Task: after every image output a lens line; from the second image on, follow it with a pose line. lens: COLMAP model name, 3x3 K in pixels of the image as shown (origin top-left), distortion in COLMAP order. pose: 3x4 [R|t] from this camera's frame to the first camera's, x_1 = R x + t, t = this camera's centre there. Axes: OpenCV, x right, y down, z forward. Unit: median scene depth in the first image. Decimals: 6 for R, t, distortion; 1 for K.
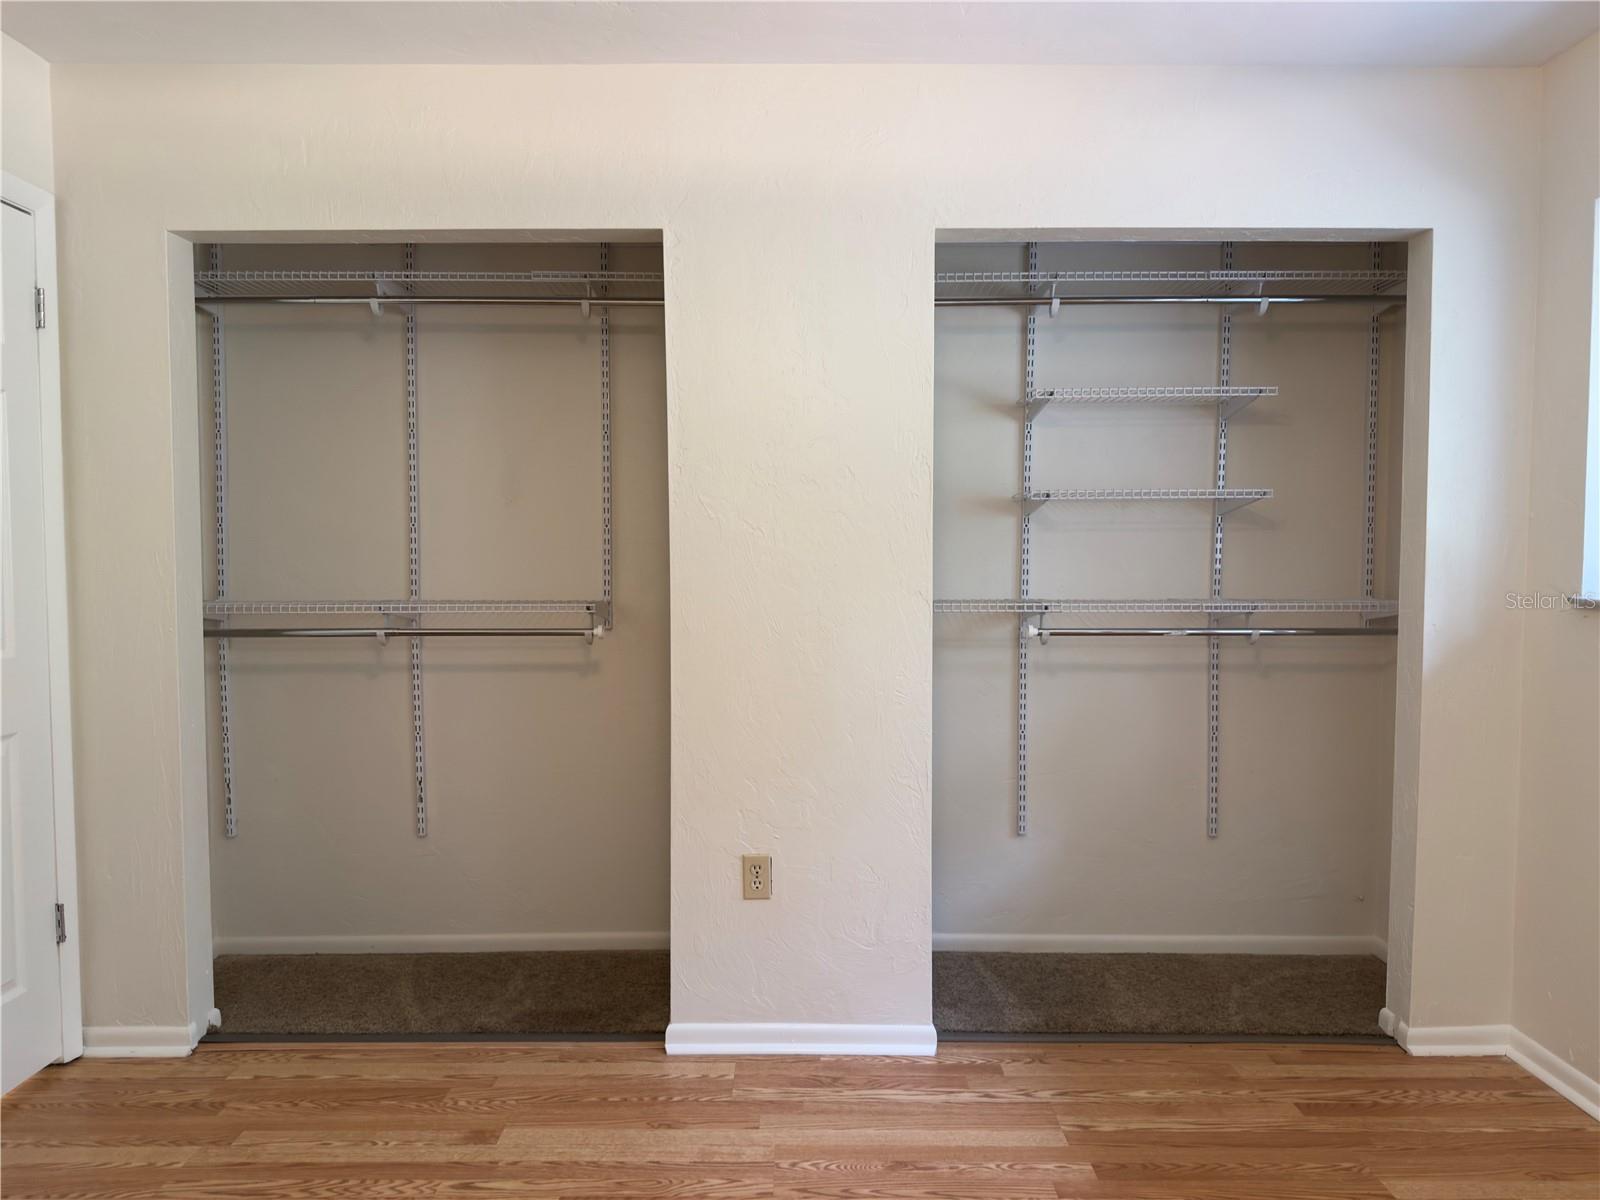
lens RADIAL K [[1128.0, 0, 798.0], [0, 1128.0, 607.2], [0, 0, 1]] dist [0.067336, -0.073448]
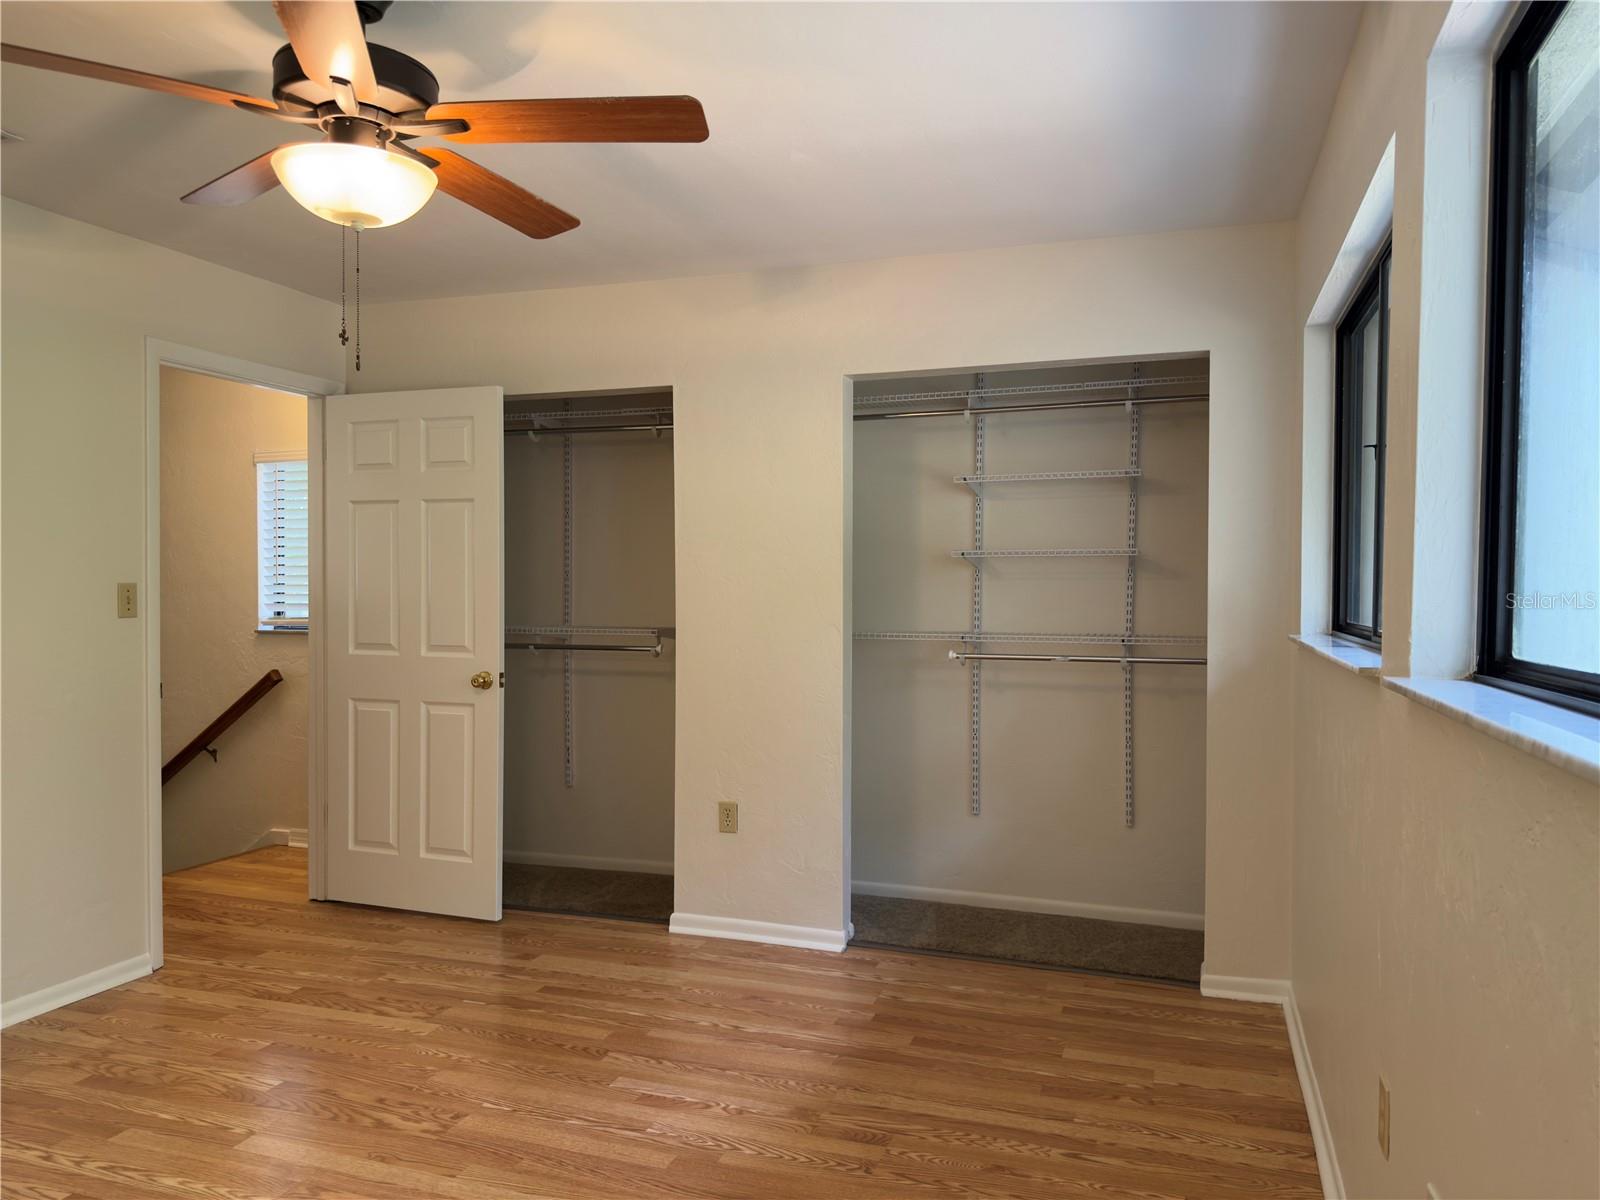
lens RADIAL K [[1110.7, 0, 807.6], [0, 1110.7, 621.7], [0, 0, 1]] dist [0.145787, -0.229353]
pose [[0.944902, 0.013026, -0.327094, 0.528725], [-0.019318, 0.999685, -0.015996, 0.006408], [0.326783, 0.021433, 0.944856, -0.336649]]
